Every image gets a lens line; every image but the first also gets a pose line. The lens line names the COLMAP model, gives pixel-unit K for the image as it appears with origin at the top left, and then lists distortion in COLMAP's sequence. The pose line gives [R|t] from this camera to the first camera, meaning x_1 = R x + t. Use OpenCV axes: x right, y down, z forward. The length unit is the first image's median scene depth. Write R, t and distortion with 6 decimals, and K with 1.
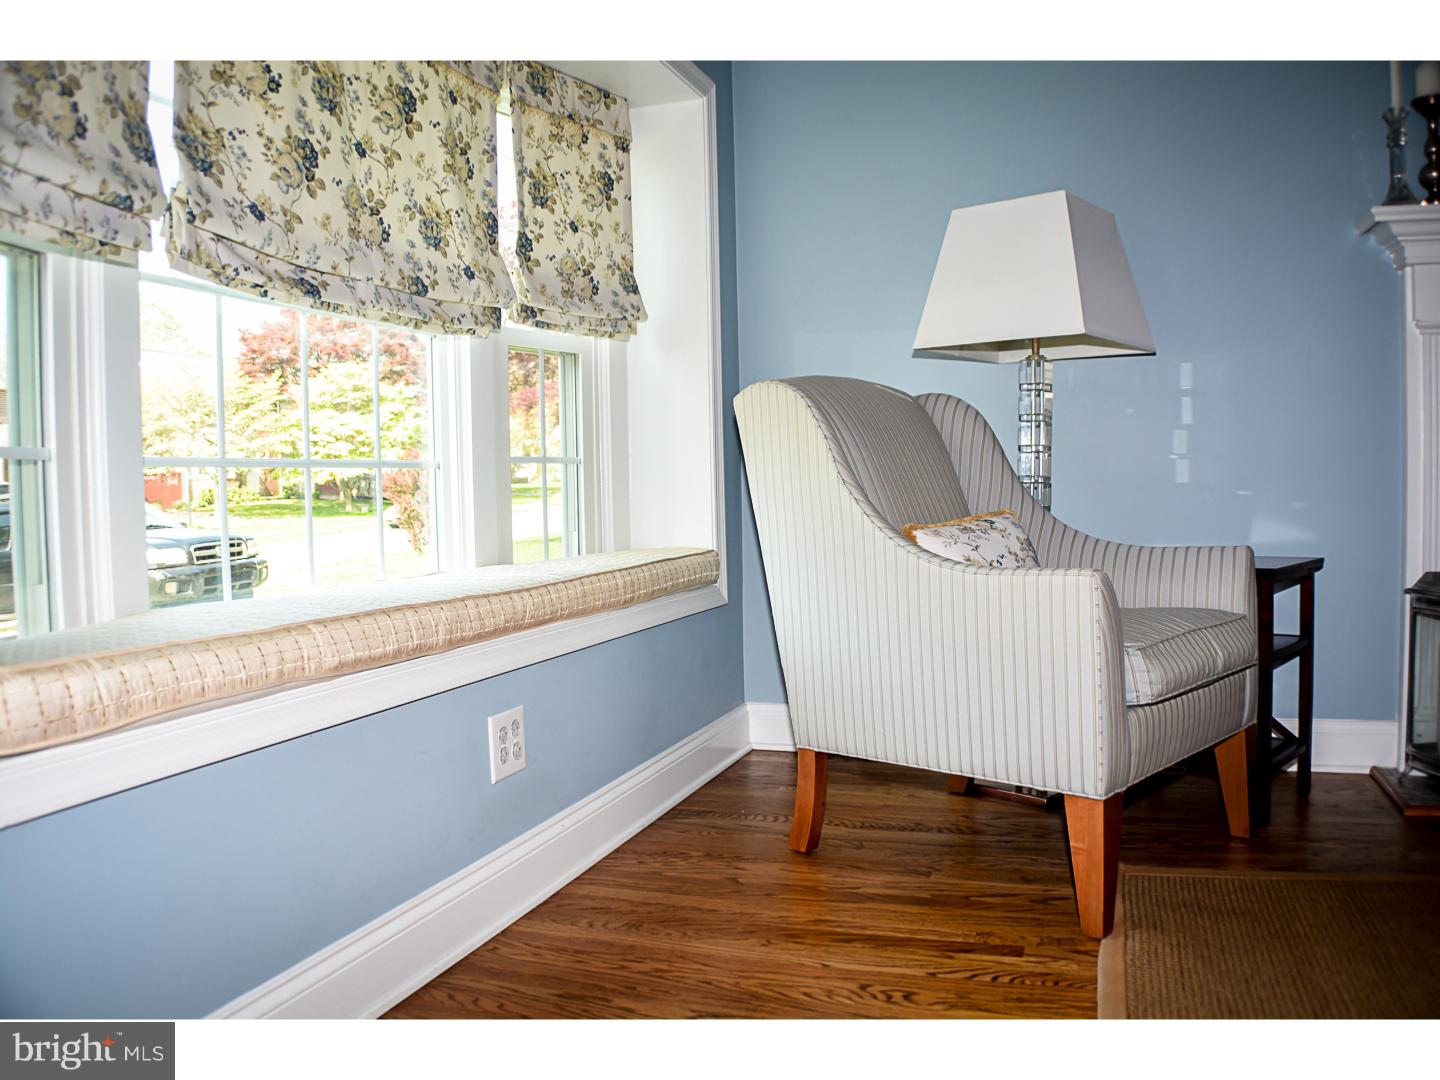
lens RADIAL K [[1143.4, 0, 720.0], [0, 1143.4, 540.0], [0, 0, 1]] dist [-0.180334, 0.058765]
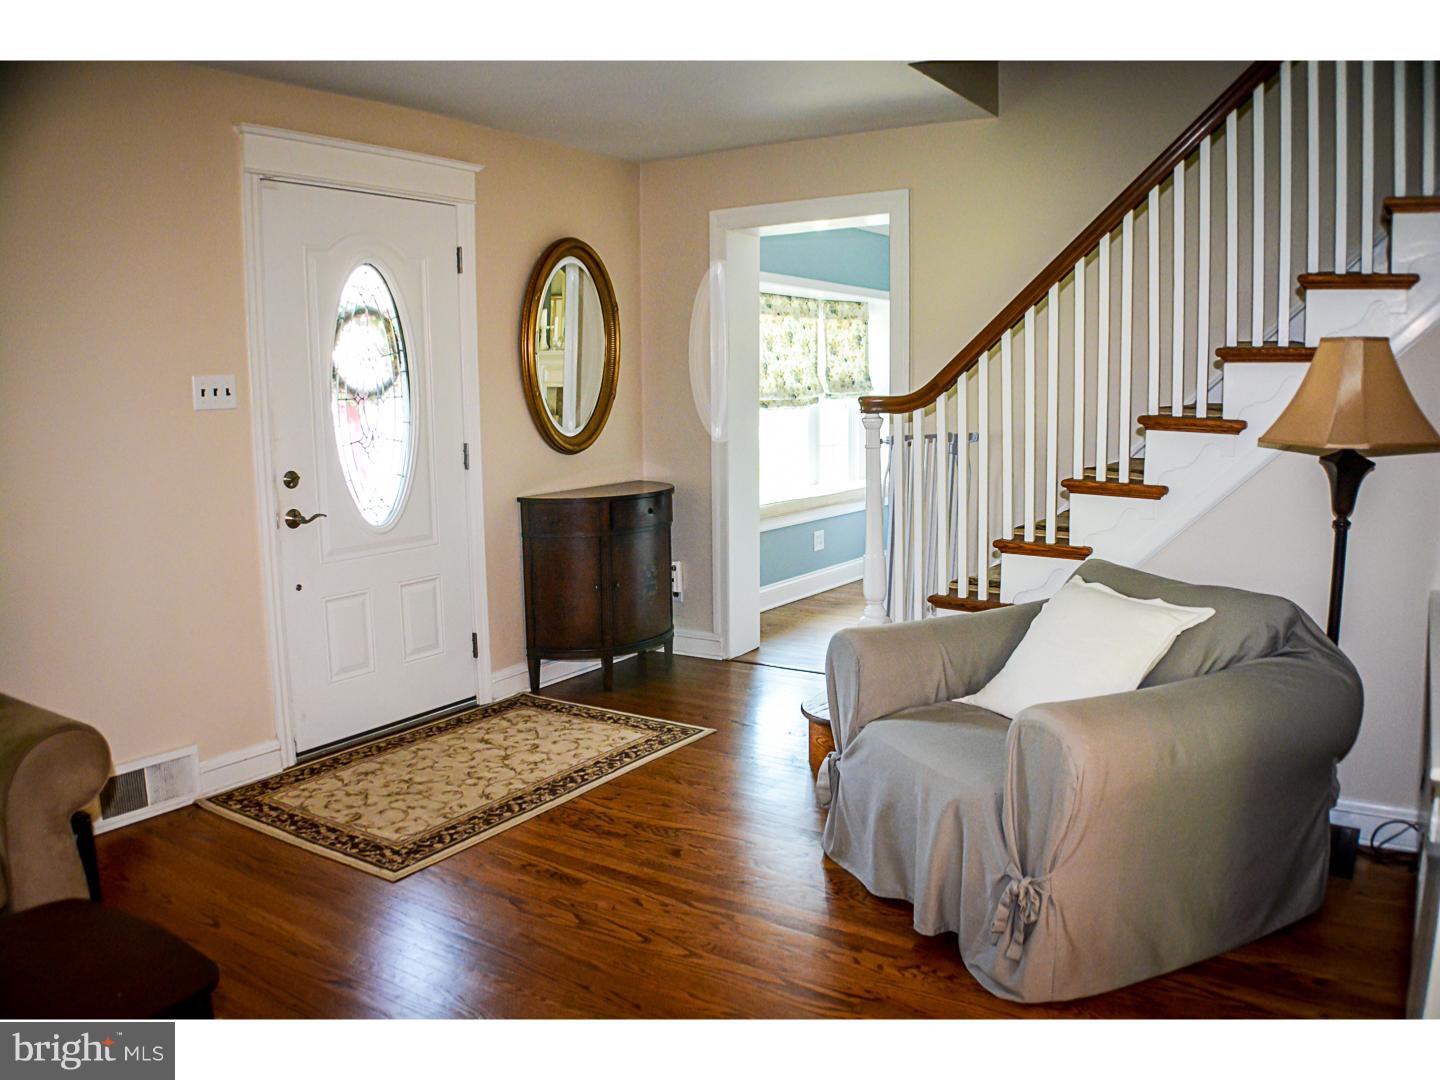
lens RADIAL K [[1143.4, 0, 720.0], [0, 1143.4, 540.0], [0, 0, 1]] dist [-0.180334, 0.058765]
pose [[0.968069, 0.047277, -0.246184, 0.291371], [-0.024547, 0.995213, 0.094593, -0.108642], [0.249478, -0.085530, 0.964596, -1.883572]]
